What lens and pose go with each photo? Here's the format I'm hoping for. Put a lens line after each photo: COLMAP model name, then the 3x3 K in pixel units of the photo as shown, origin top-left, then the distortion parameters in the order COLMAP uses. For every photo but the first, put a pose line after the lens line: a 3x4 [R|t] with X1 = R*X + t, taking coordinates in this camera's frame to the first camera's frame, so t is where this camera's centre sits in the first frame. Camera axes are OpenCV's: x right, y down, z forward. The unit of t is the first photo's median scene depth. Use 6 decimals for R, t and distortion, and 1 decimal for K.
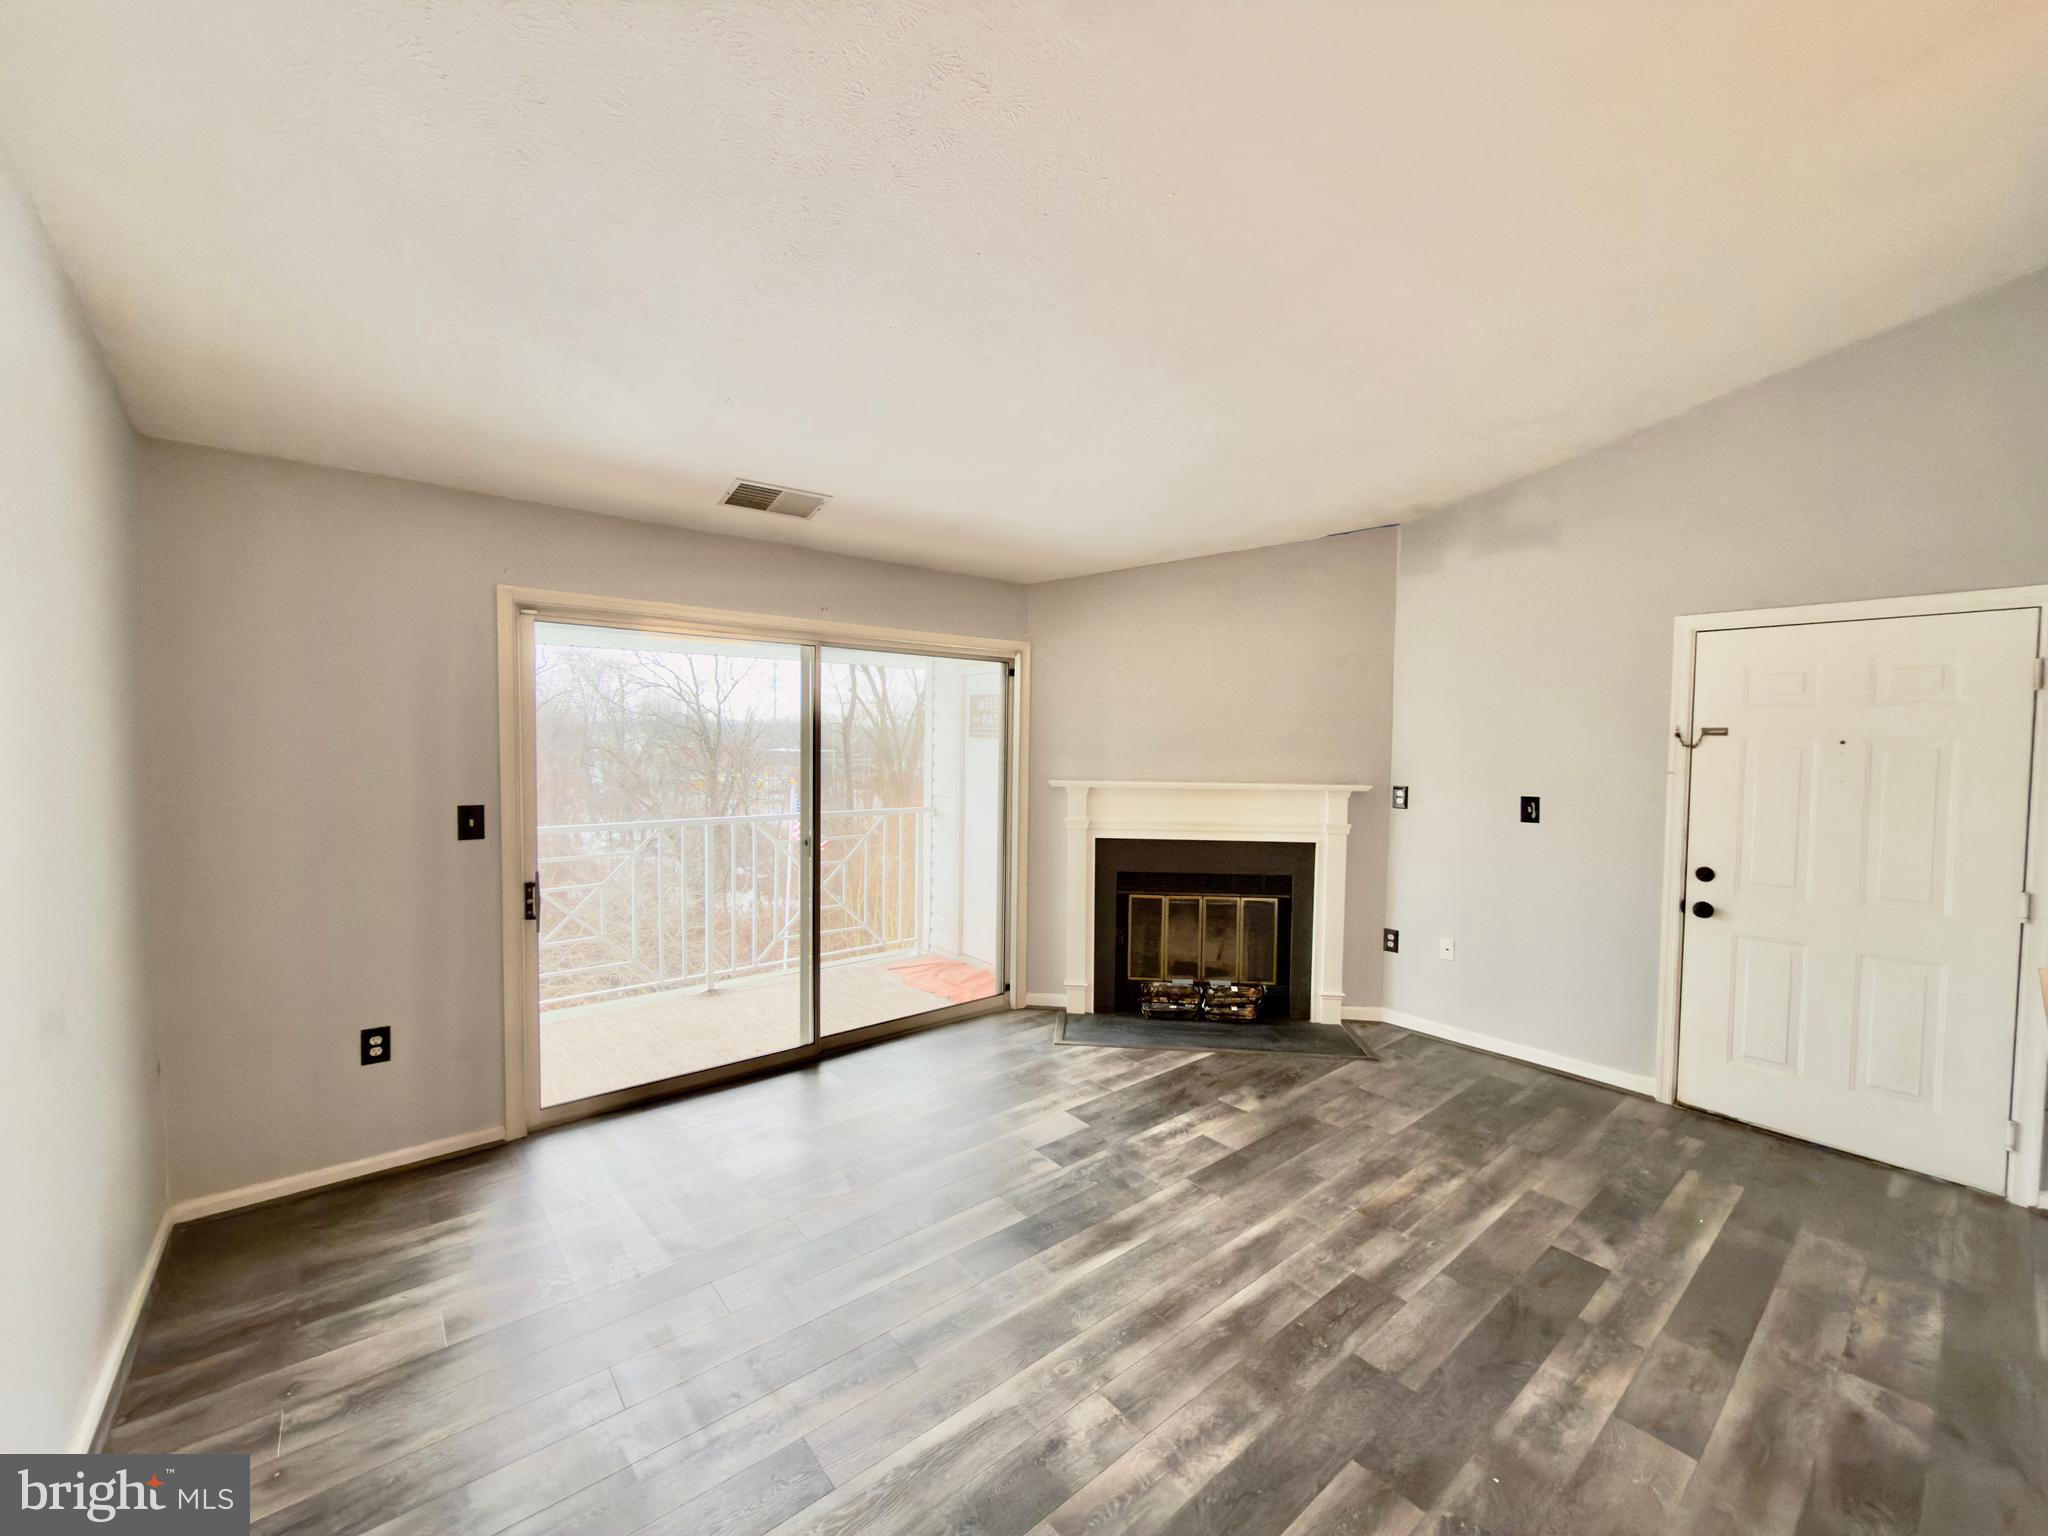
lens RADIAL K [[812.2, 0, 1025.6], [0, 812.2, 770.4], [0, 0, 1]] dist [-0.001742, 0.000208]
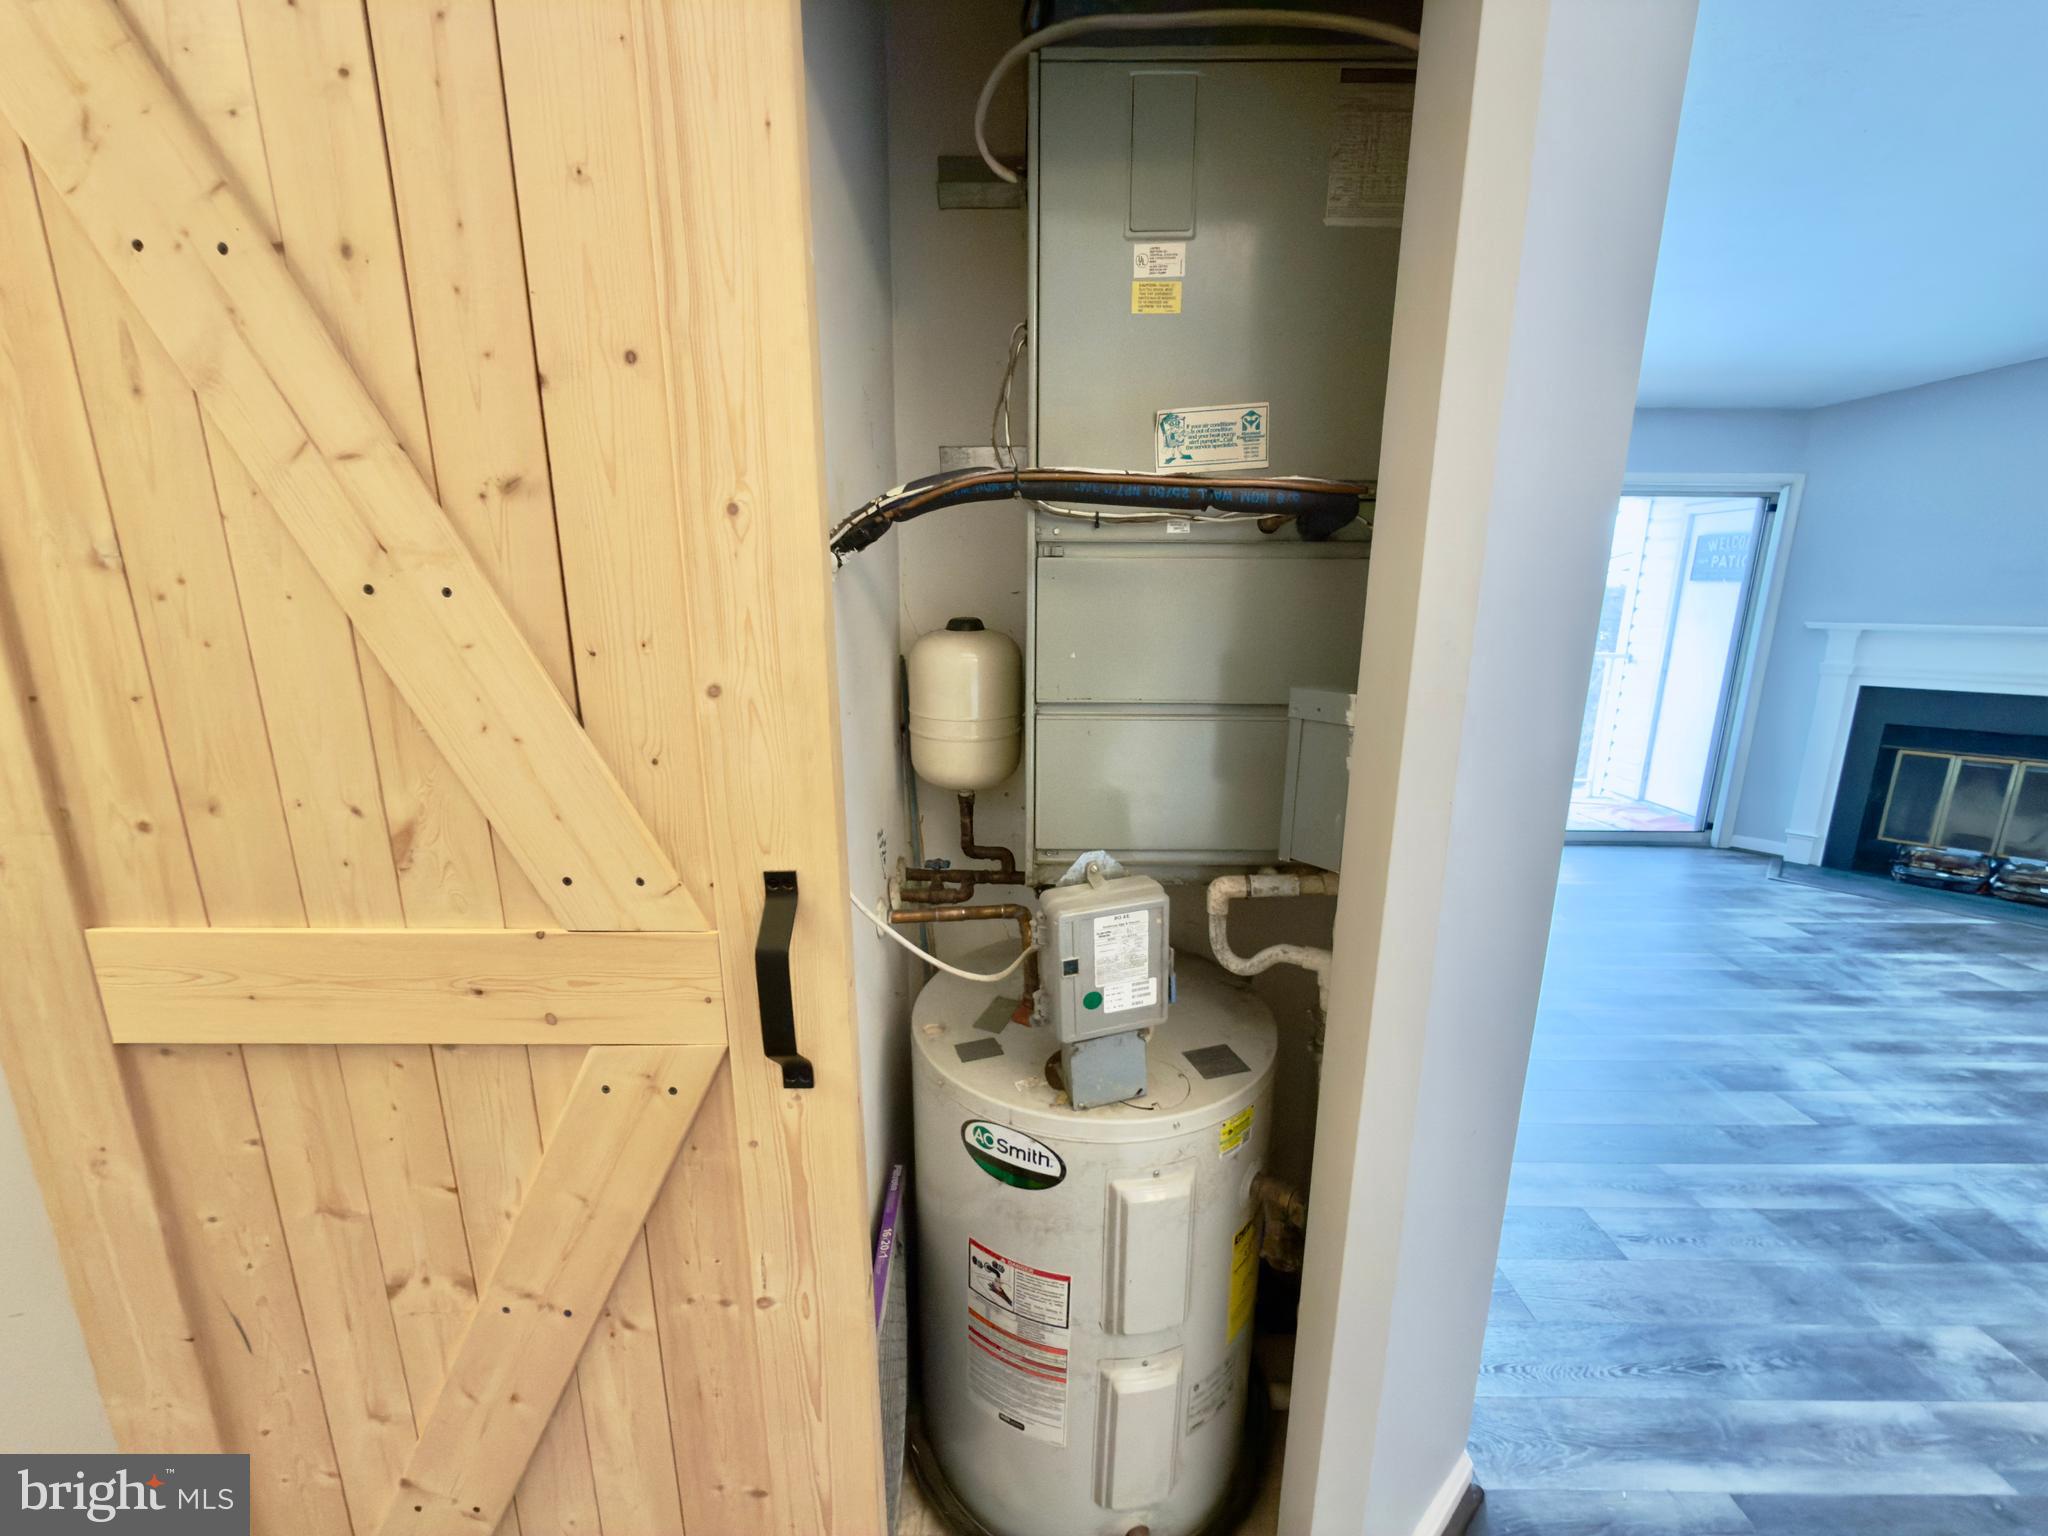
lens RADIAL K [[812.2, 0, 1025.6], [0, 812.2, 770.4], [0, 0, 1]] dist [-0.001742, 0.000208]
pose [[0.774171, 0.130040, -0.619475, -0.076345], [-0.024601, 0.984111, 0.175839, 0.043982], [0.632499, -0.120890, 0.765069, -0.380687]]
